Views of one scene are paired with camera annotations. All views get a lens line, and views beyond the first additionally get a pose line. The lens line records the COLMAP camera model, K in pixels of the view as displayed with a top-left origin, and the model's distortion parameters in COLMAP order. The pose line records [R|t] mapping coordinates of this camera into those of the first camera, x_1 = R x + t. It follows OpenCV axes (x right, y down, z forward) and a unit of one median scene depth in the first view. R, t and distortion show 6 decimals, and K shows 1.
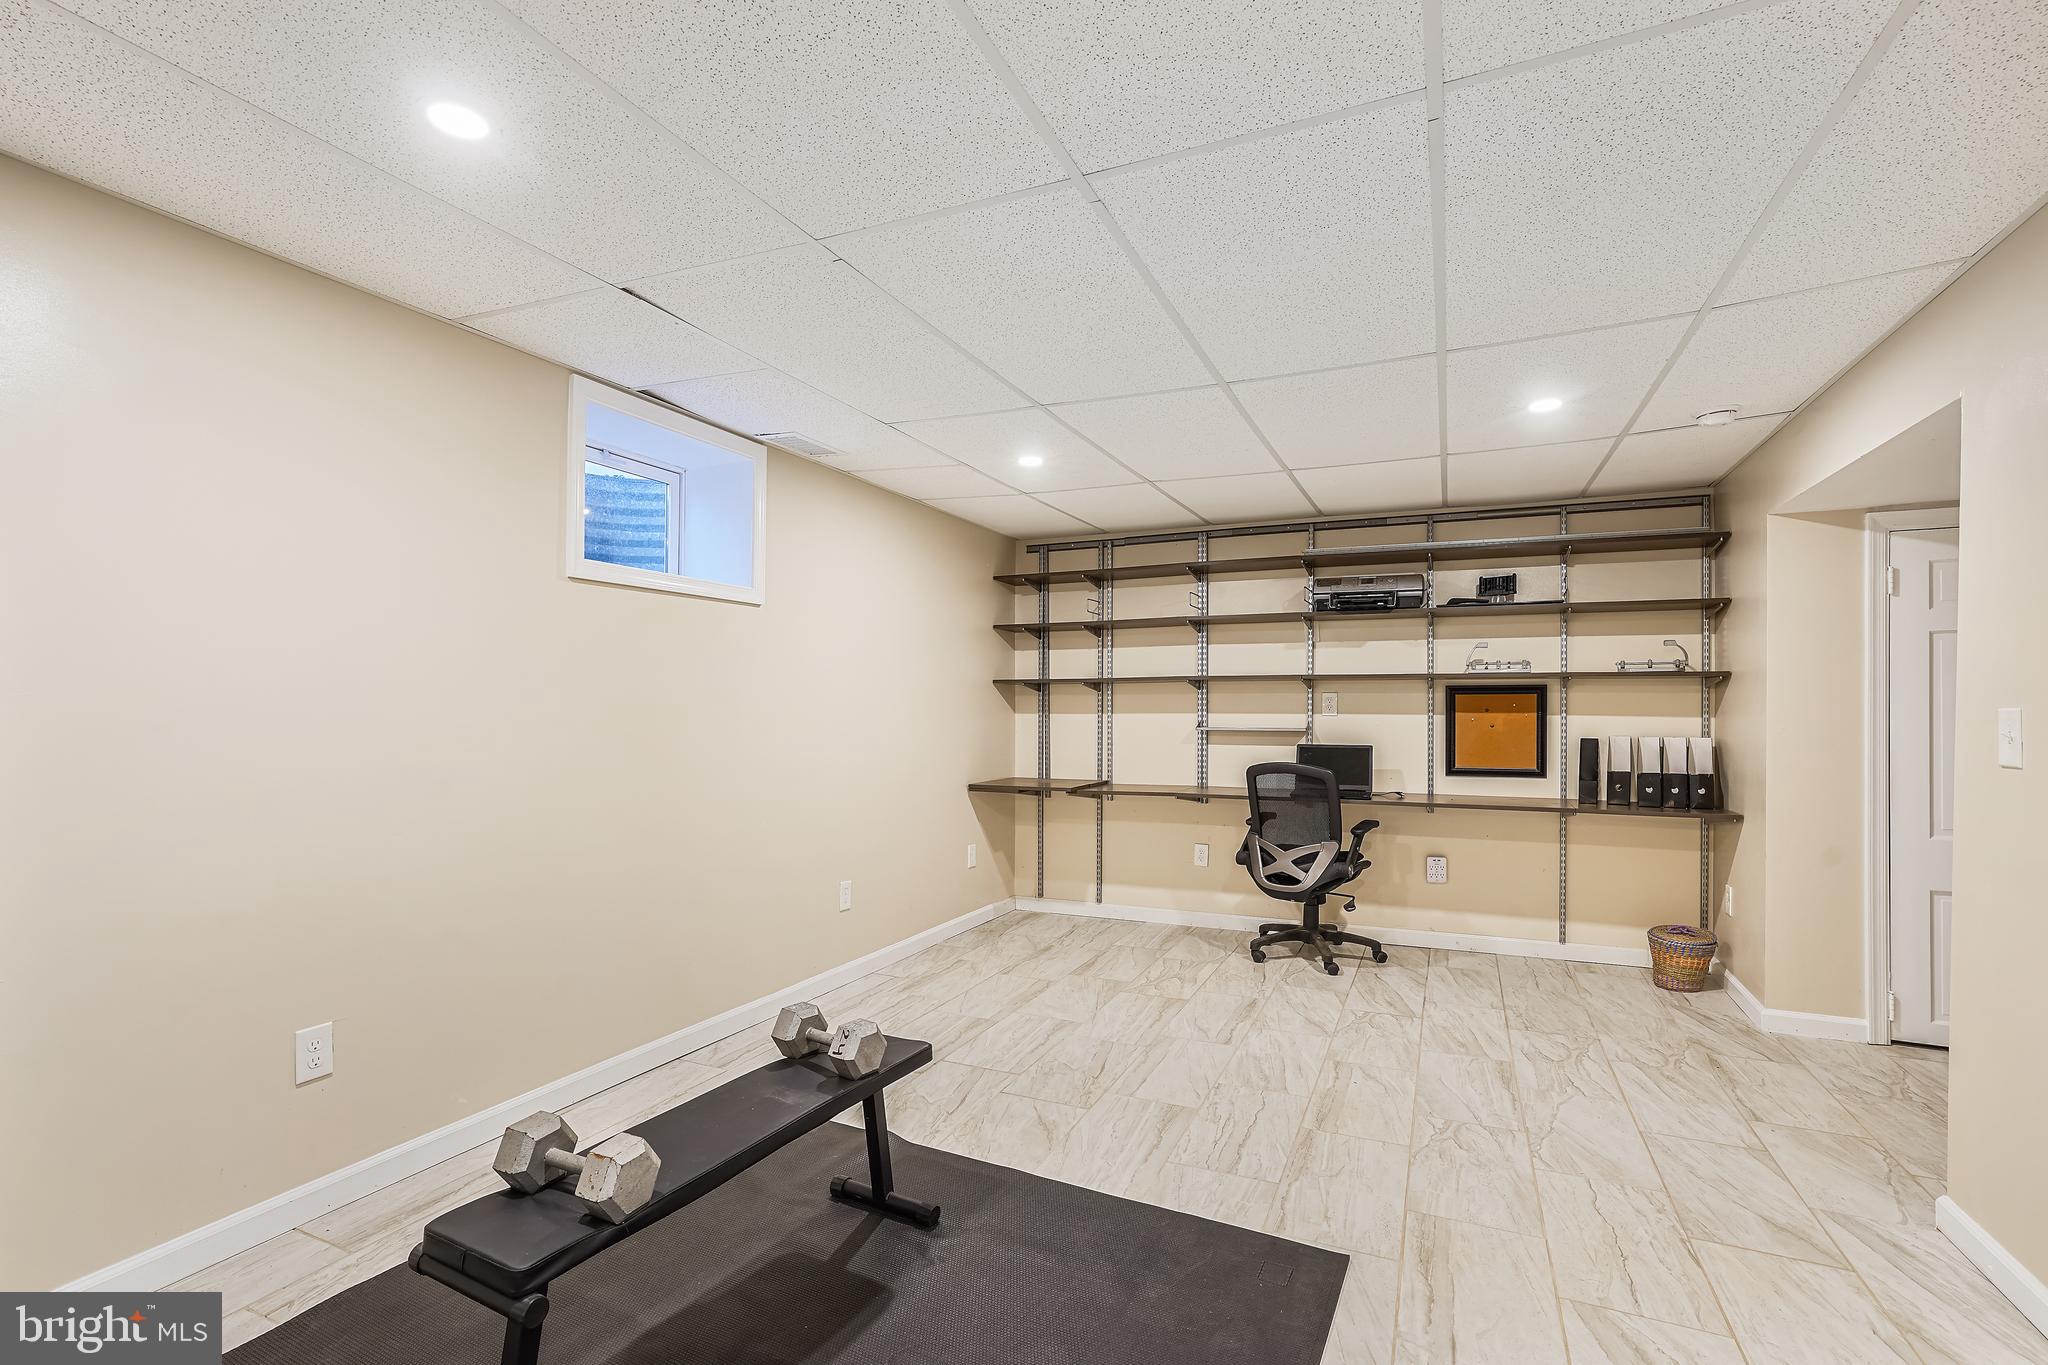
lens RADIAL K [[940.6, 0, 1023.8], [0, 940.6, 691.3], [0, 0, 1]] dist [-0.018804, 0.002808]
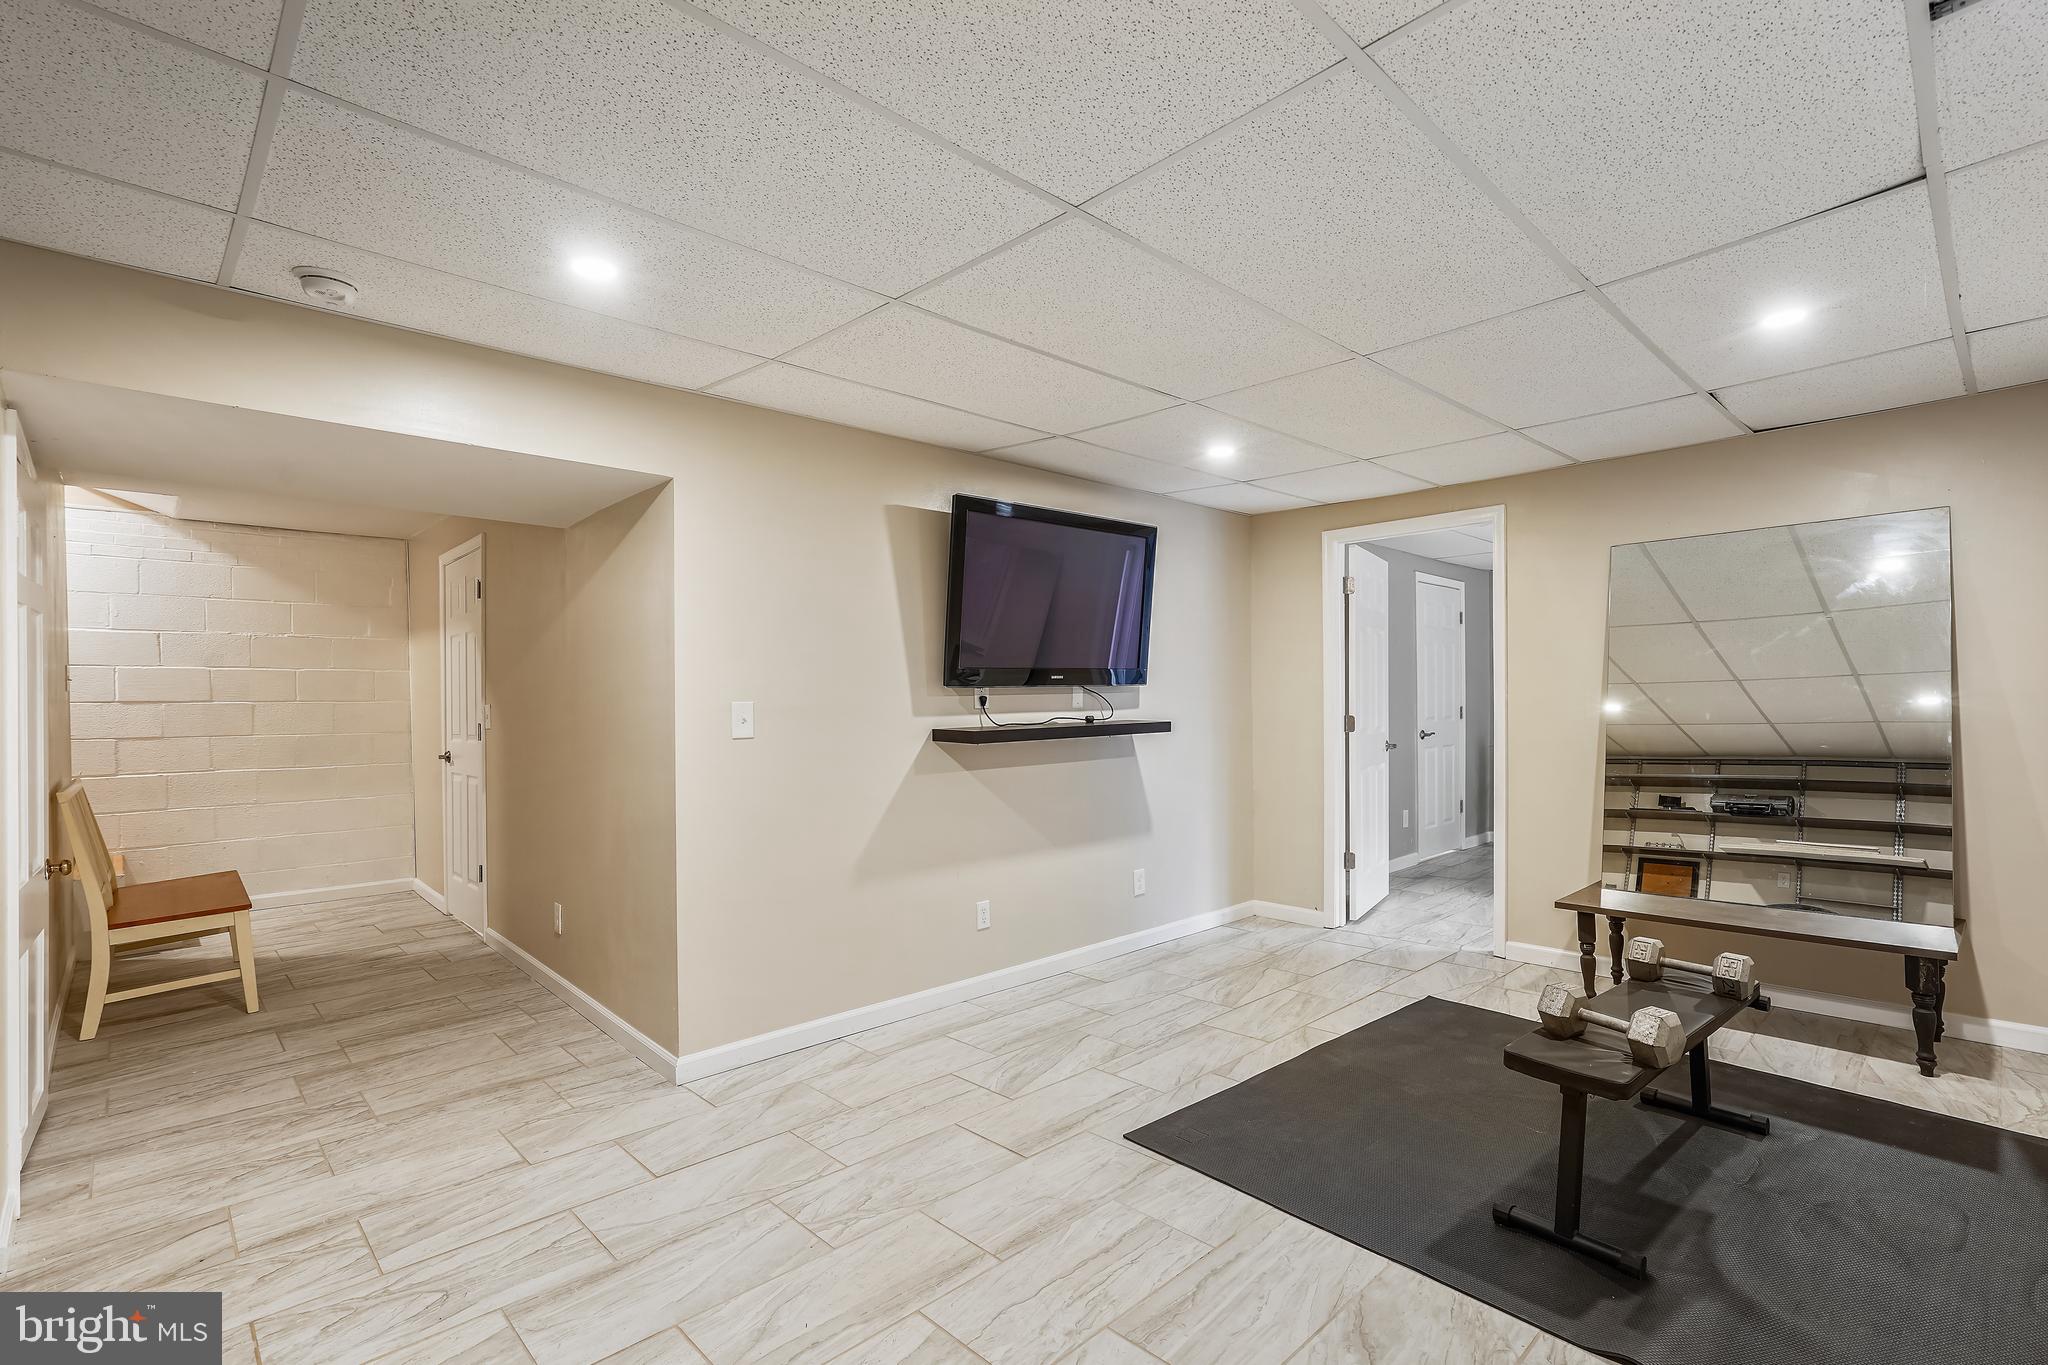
lens RADIAL K [[940.6, 0, 1034.7], [0, 940.6, 699.6], [0, 0, 1]] dist [-0.018804, 0.002808]
pose [[-0.928355, 0.007947, 0.371610, -0.008781], [0.003921, 0.999925, -0.011589, 0.027422], [-0.371674, -0.009302, -0.928317, 1.710002]]
